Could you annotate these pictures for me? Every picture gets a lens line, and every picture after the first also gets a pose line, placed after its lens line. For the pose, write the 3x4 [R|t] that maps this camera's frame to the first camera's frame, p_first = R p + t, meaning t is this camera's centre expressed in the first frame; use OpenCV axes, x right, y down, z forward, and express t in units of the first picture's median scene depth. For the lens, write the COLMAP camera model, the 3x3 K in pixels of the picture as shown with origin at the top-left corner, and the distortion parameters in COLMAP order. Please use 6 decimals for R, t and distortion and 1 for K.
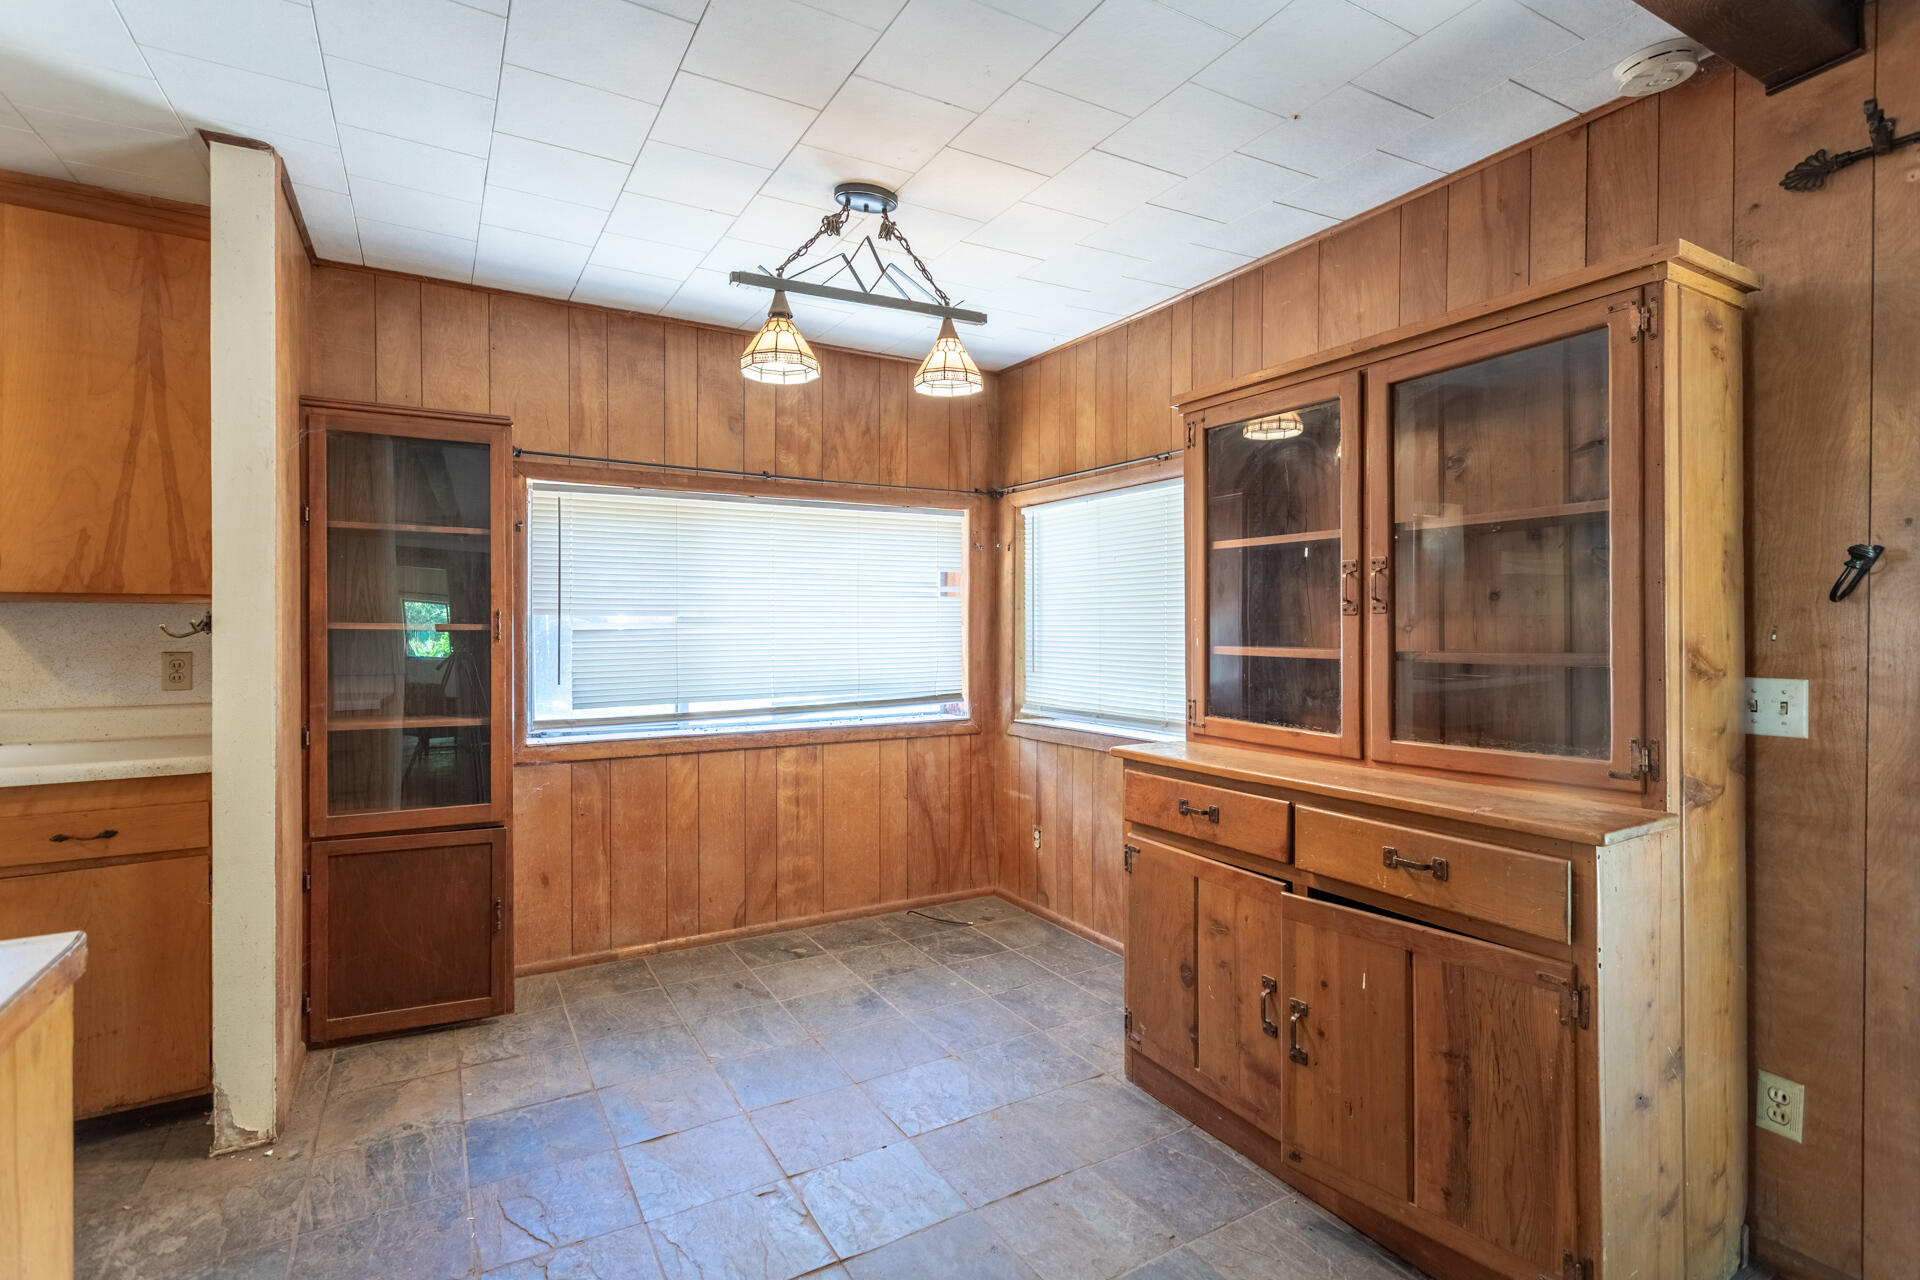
lens RADIAL K [[940.8, 0, 960.0], [0, 940.8, 640.0], [0, 0, 1]] dist [-0.001968, 0.001001]
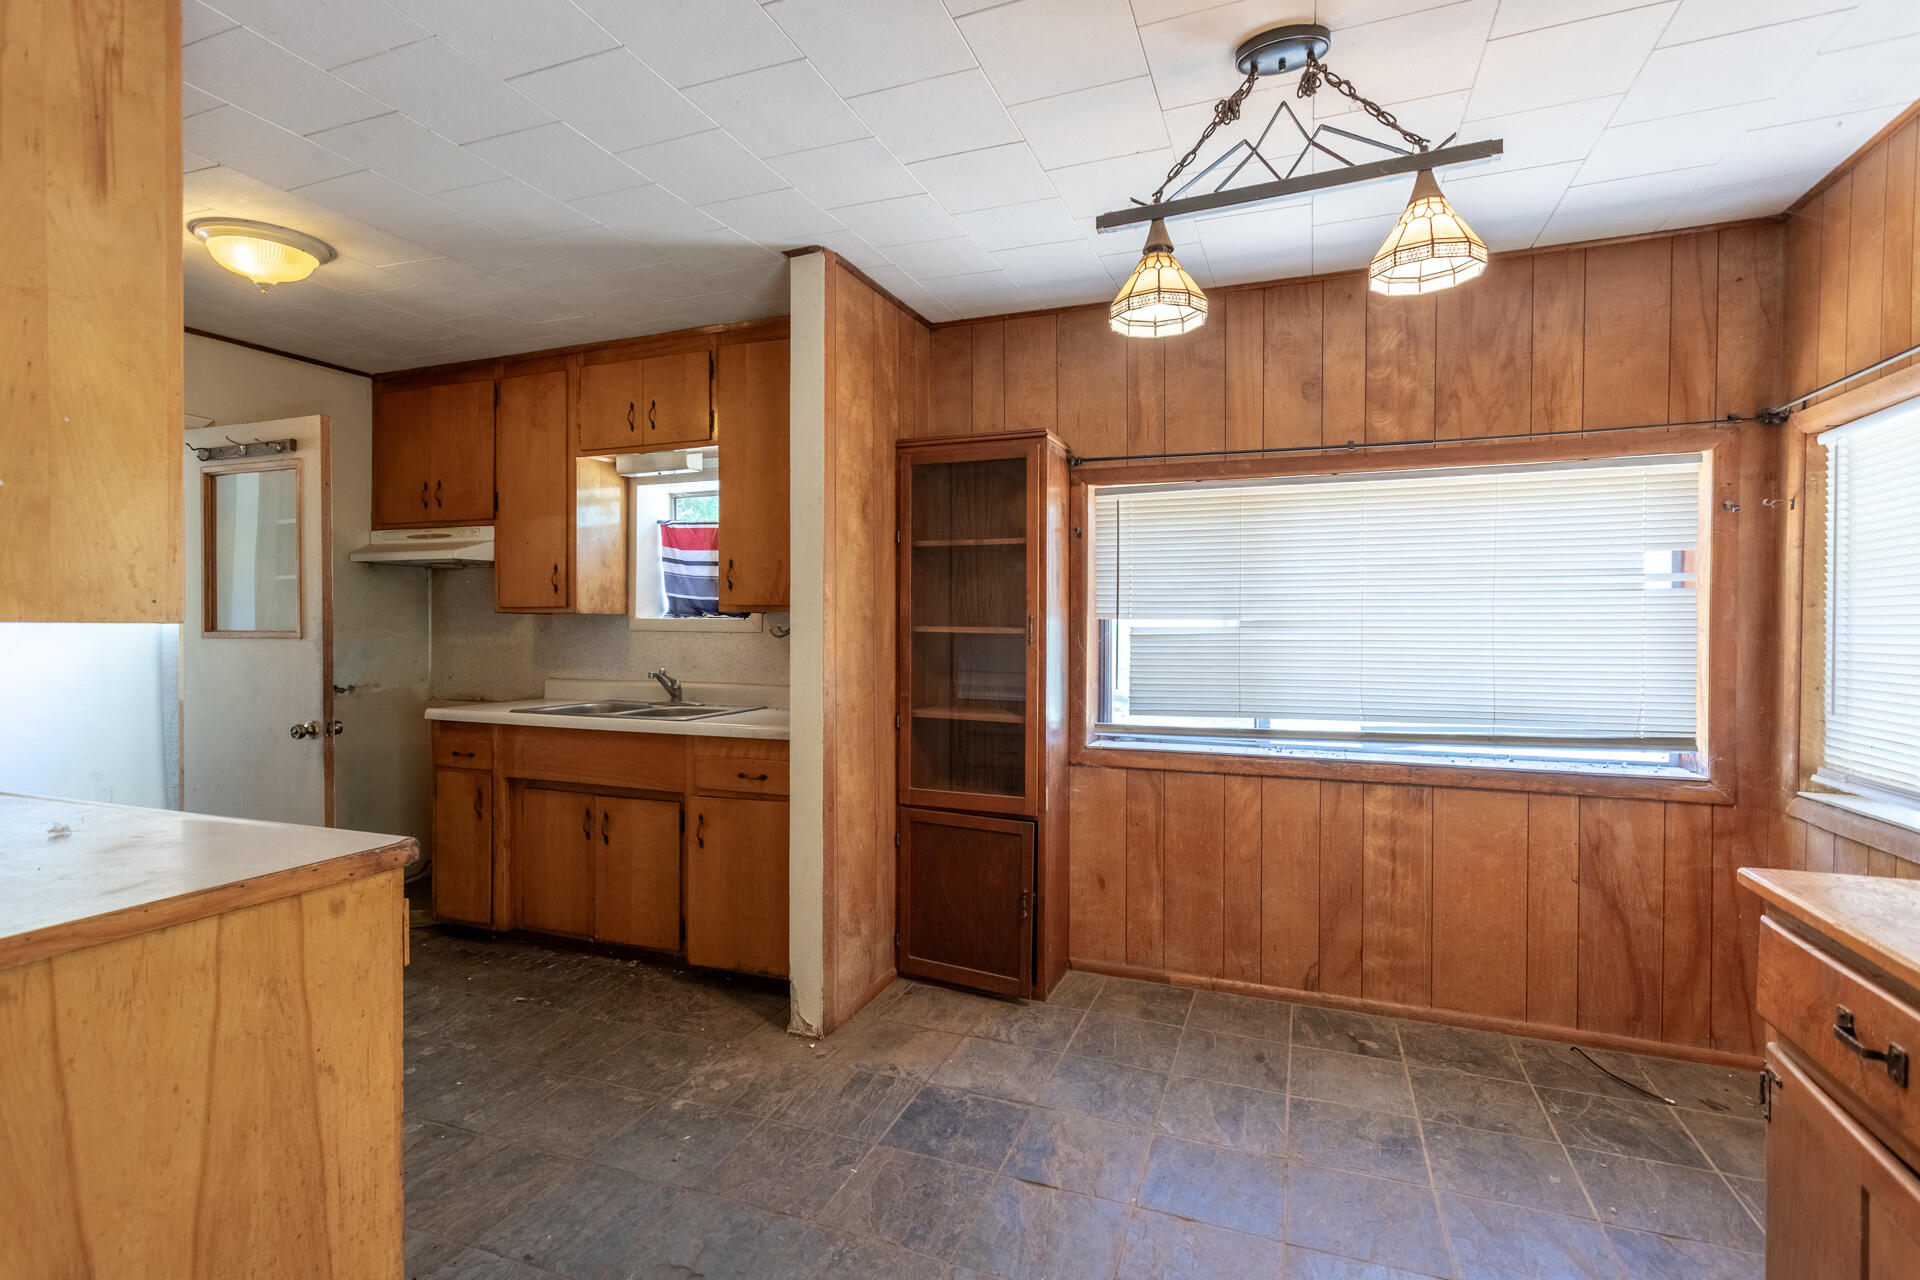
lens RADIAL K [[920.5, 0, 930.2], [0, 920.5, 643.2], [0, 0, 1]] dist [-0.000730, 0.001153]
pose [[0.603453, 0.017503, -0.797207, 0.216973], [-0.016822, 0.999816, 0.009218, -0.006353], [0.797221, 0.007848, 0.603636, 0.240724]]
